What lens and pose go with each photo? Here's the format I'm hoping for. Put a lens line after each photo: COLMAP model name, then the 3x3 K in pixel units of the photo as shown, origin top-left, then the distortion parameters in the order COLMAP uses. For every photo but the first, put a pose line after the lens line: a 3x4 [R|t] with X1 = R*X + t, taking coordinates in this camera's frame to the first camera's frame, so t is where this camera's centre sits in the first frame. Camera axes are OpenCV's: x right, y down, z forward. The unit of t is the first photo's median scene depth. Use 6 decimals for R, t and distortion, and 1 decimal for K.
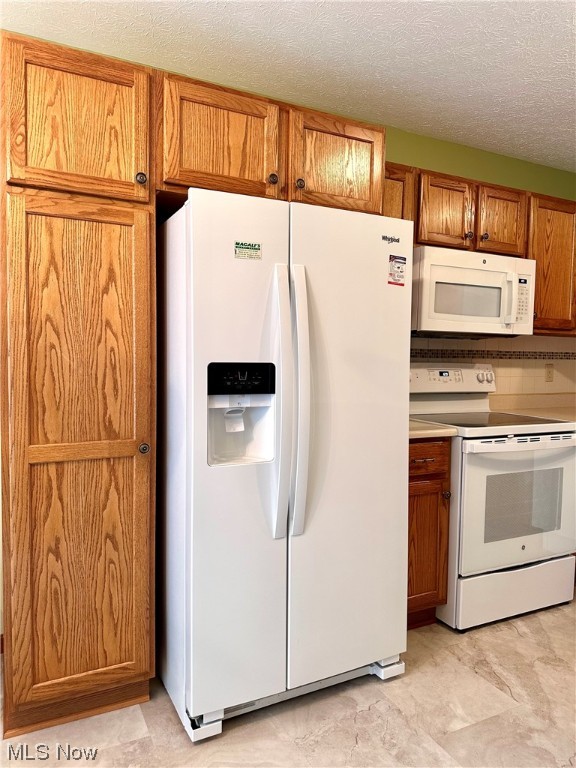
lens RADIAL K [[532.4, 0, 288.0], [0, 532.4, 384.0], [0, 0, 1]] dist [0.063920, -0.077097]
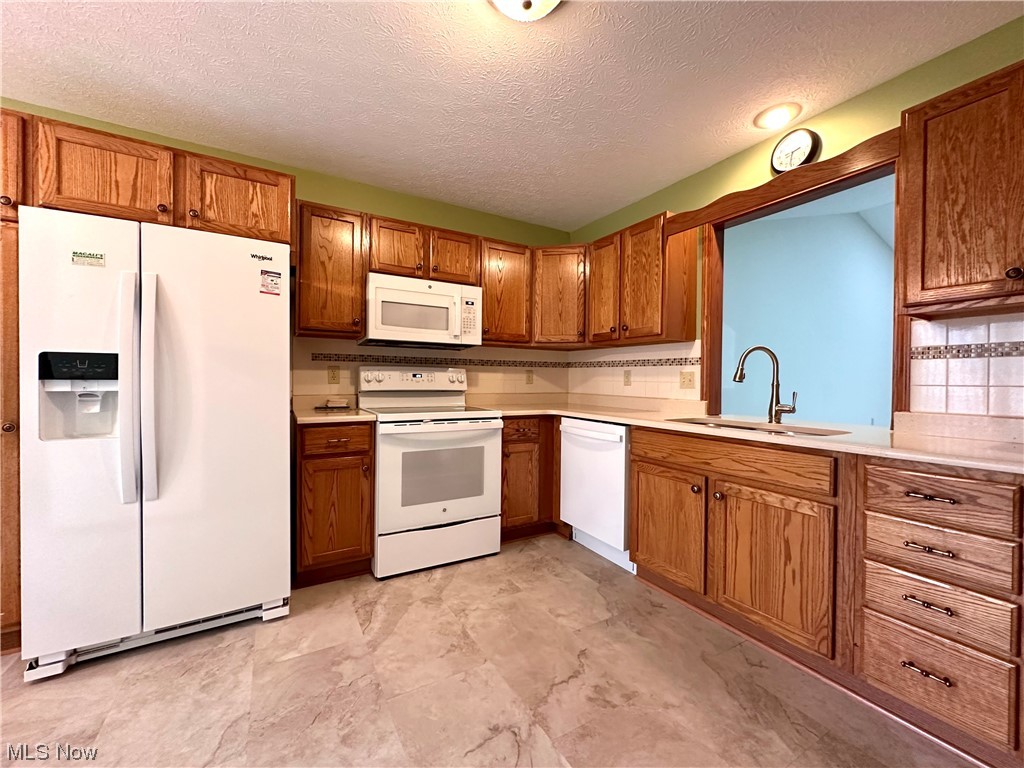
lens RADIAL K [[406.9, 0, 516.0], [0, 406.9, 384.4], [0, 0, 1]] dist [-0.000045, 0.000377]
pose [[0.998035, -0.009128, 0.061995, 0.766626], [0.011843, 0.998981, -0.043555, 0.075605], [-0.061534, 0.044203, 0.997126, 0.041574]]
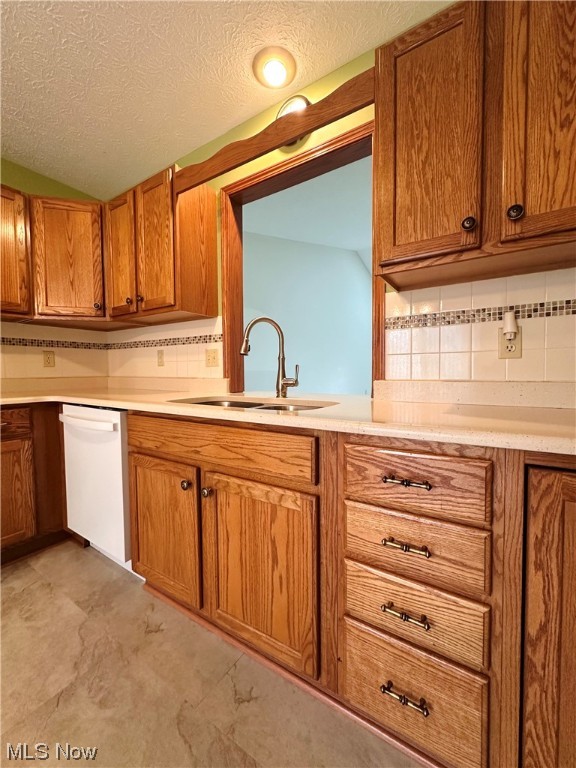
lens RADIAL K [[307.7, 0, 285.9], [0, 307.7, 383.2], [0, 0, 1]] dist [0.000153, 0.000263]
pose [[0.865732, -0.045471, 0.498438, 1.157231], [0.051043, 0.998693, 0.002452, 0.102836], [-0.497898, 0.023319, 0.866922, 0.403576]]
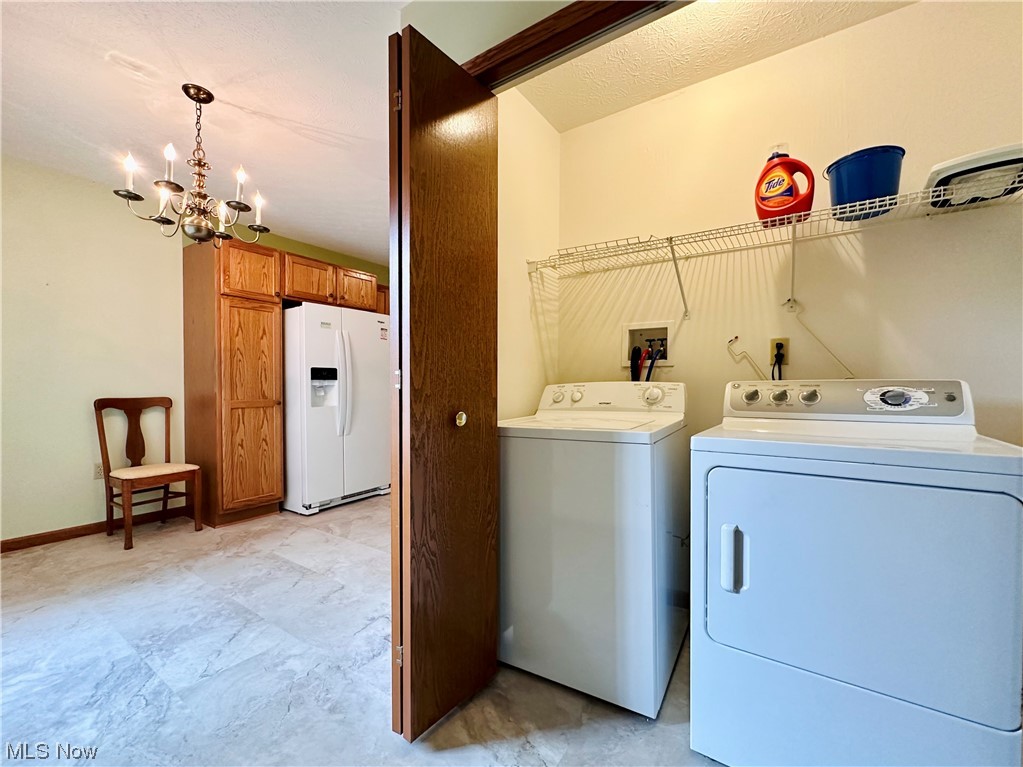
lens RADIAL K [[407.1, 0, 516.8], [0, 407.1, 388.9], [0, 0, 1]] dist [-0.000608, 0.000054]
pose [[0.867316, -0.019656, 0.497370, -0.245156], [0.037034, 0.998999, -0.025100, 0.139410], [-0.496379, 0.040189, 0.867175, -1.116131]]
